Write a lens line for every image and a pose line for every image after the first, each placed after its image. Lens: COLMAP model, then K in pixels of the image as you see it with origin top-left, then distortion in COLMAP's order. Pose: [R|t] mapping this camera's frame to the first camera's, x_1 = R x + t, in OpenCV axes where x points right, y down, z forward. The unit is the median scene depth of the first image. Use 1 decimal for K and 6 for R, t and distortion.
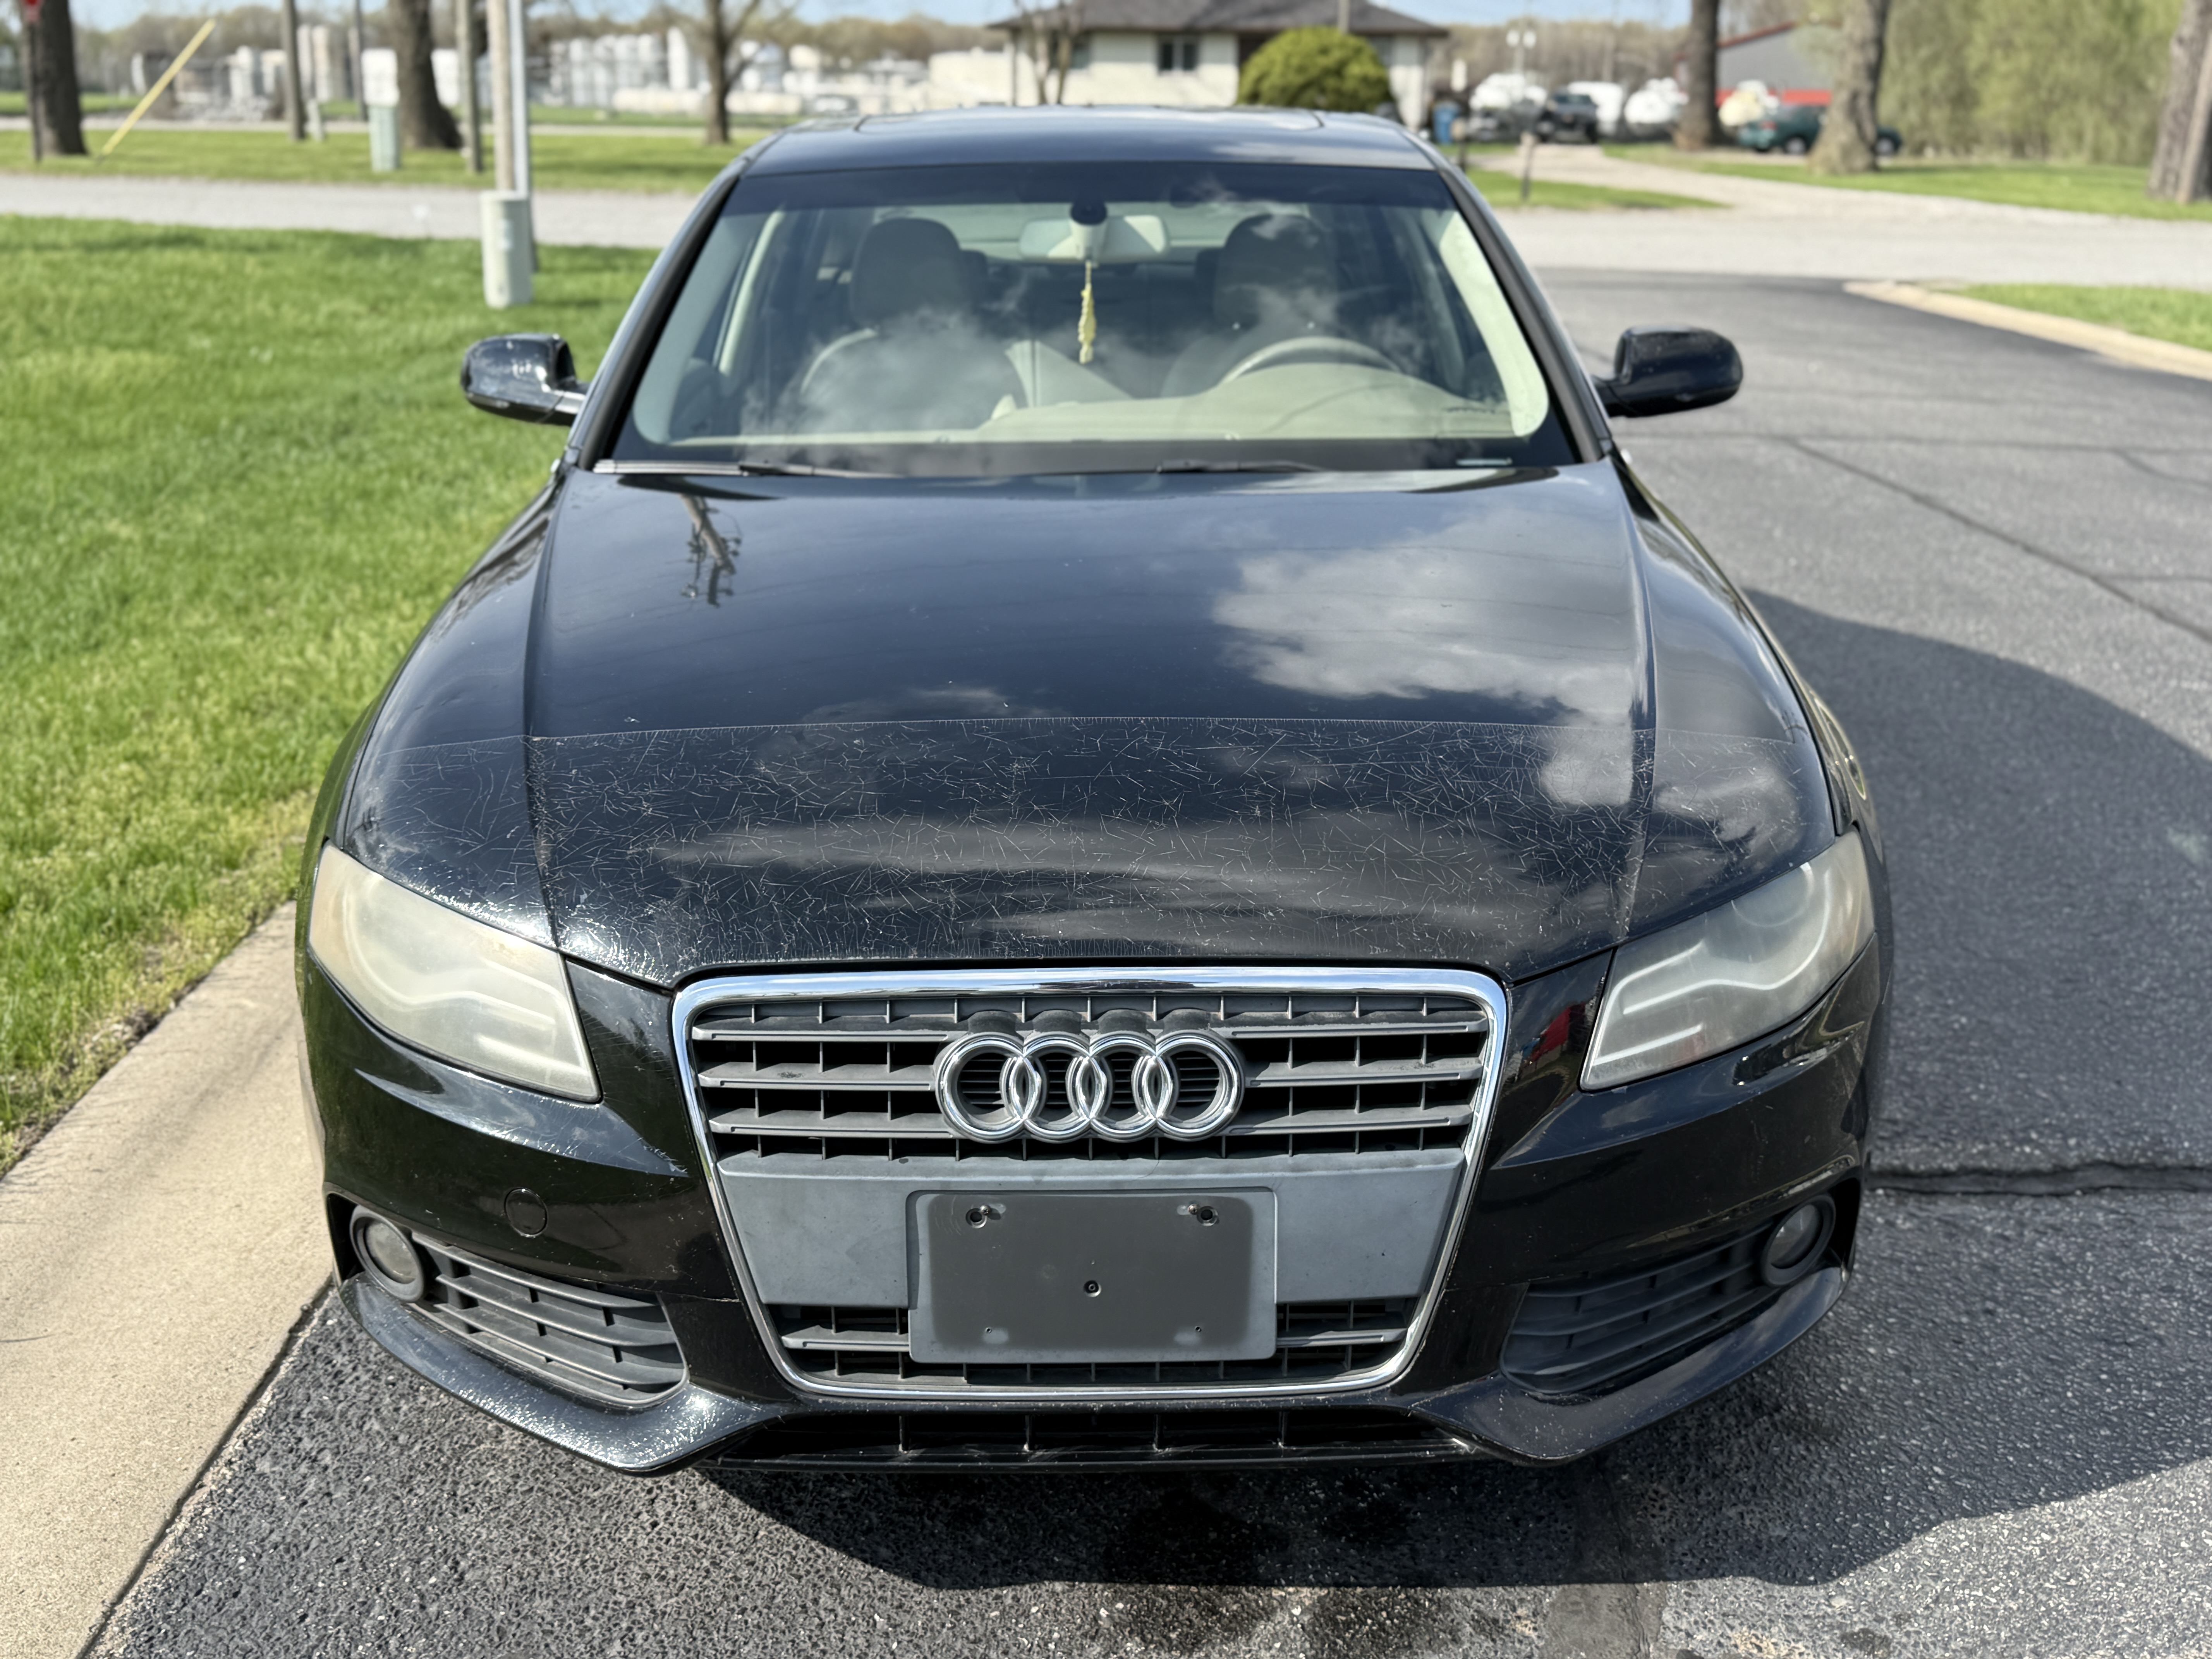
lens RADIAL K [[2237.2, 0, 1111.6], [0, 2237.2, 834.9], [0, 0, 1]] dist [0.012464, 0.000000]
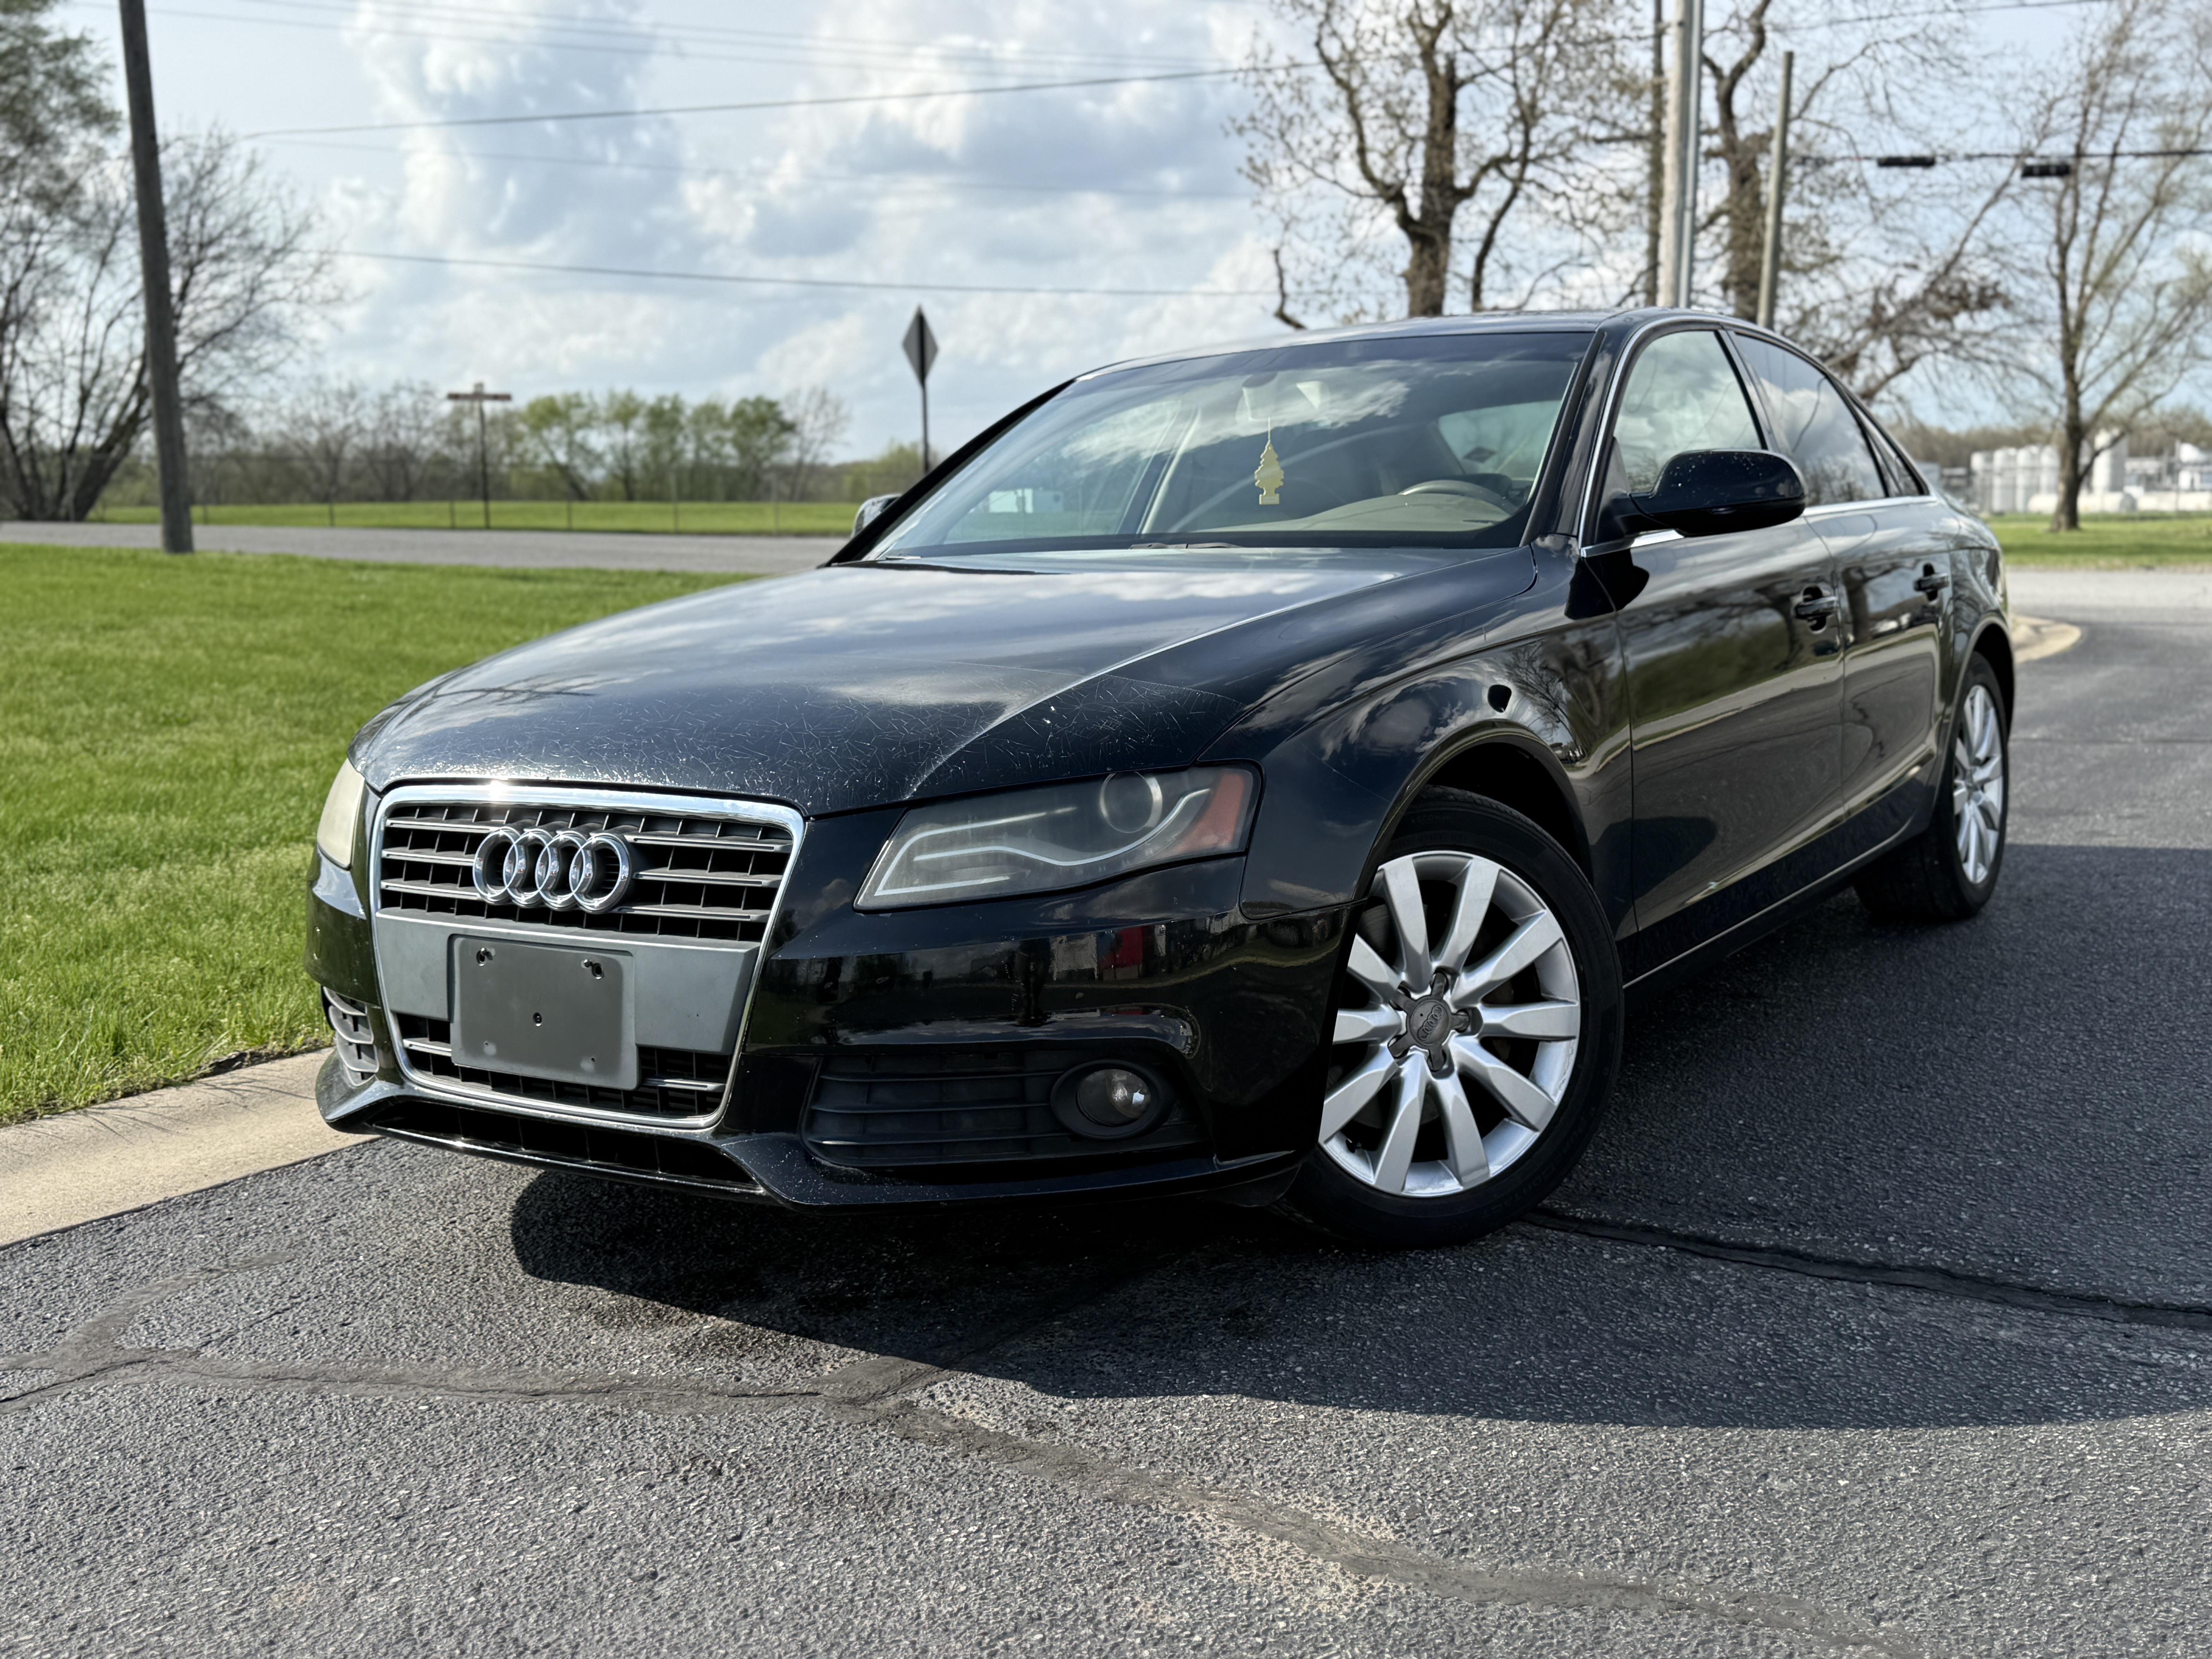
lens RADIAL K [[2237.2, 0, 1135.2], [0, 2237.2, 808.3], [0, 0, 1]] dist [0.012464, 0.000000]
pose [[0.828863, 0.040429, -0.557989, 0.923723], [-0.143316, 0.979448, -0.141921, 0.190322], [0.540784, 0.197602, 0.817622, 0.038976]]
